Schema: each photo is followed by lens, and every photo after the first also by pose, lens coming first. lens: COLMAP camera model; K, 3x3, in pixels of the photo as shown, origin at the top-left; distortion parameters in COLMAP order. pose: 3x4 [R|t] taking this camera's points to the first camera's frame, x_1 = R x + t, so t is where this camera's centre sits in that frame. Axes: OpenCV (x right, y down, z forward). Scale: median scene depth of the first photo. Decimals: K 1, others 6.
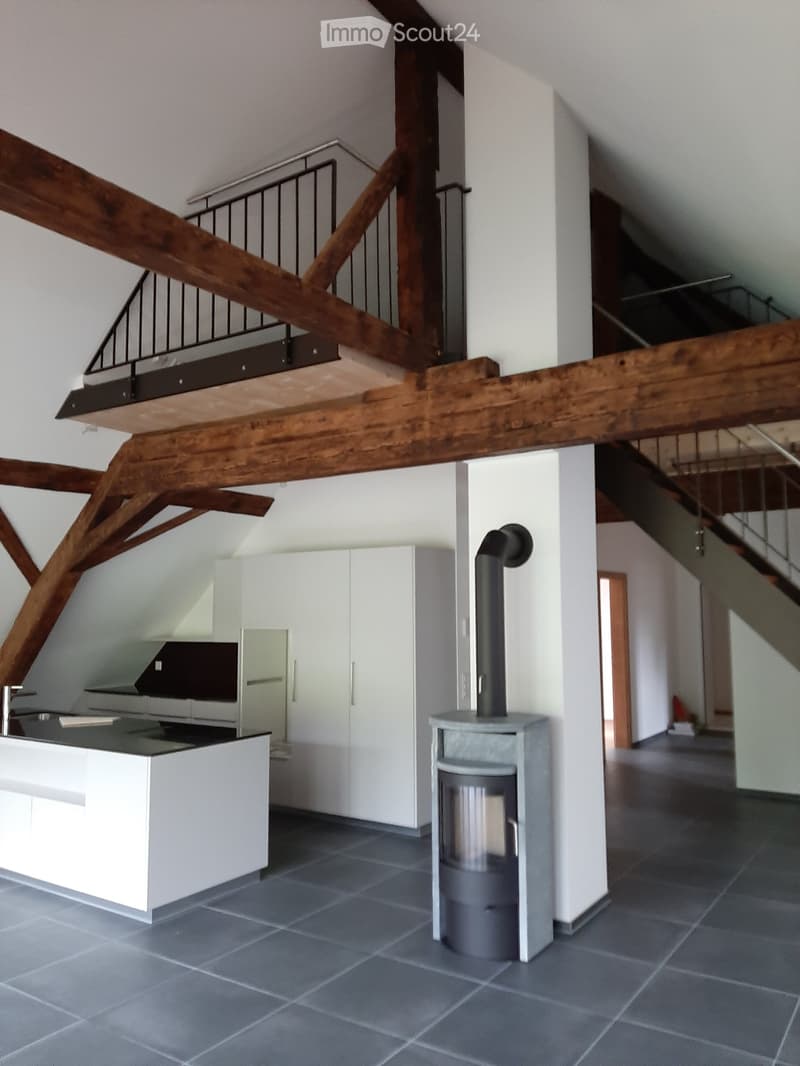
lens RADIAL K [[839.4, 0, 402.5], [0, 839.4, 536.6], [0, 0, 1]] dist [0.075360, 0.000220]
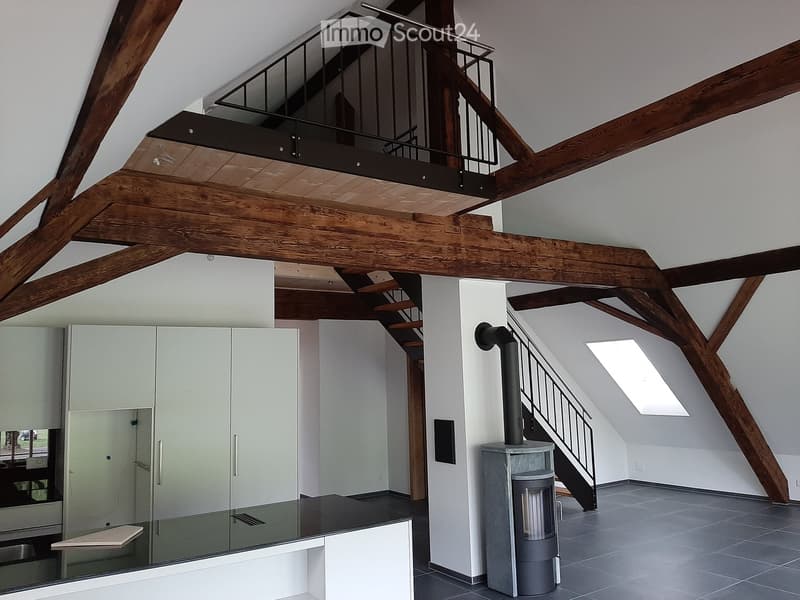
lens RADIAL K [[629.9, 0, 400.8], [0, 629.9, 299.0], [0, 0, 1]] dist [0.075360, 0.000220]
pose [[0.375305, 0.115007, 0.919739, -0.958187], [-0.052720, 0.993315, -0.102695, 0.065893], [-0.925401, -0.009946, 0.378859, 0.648912]]
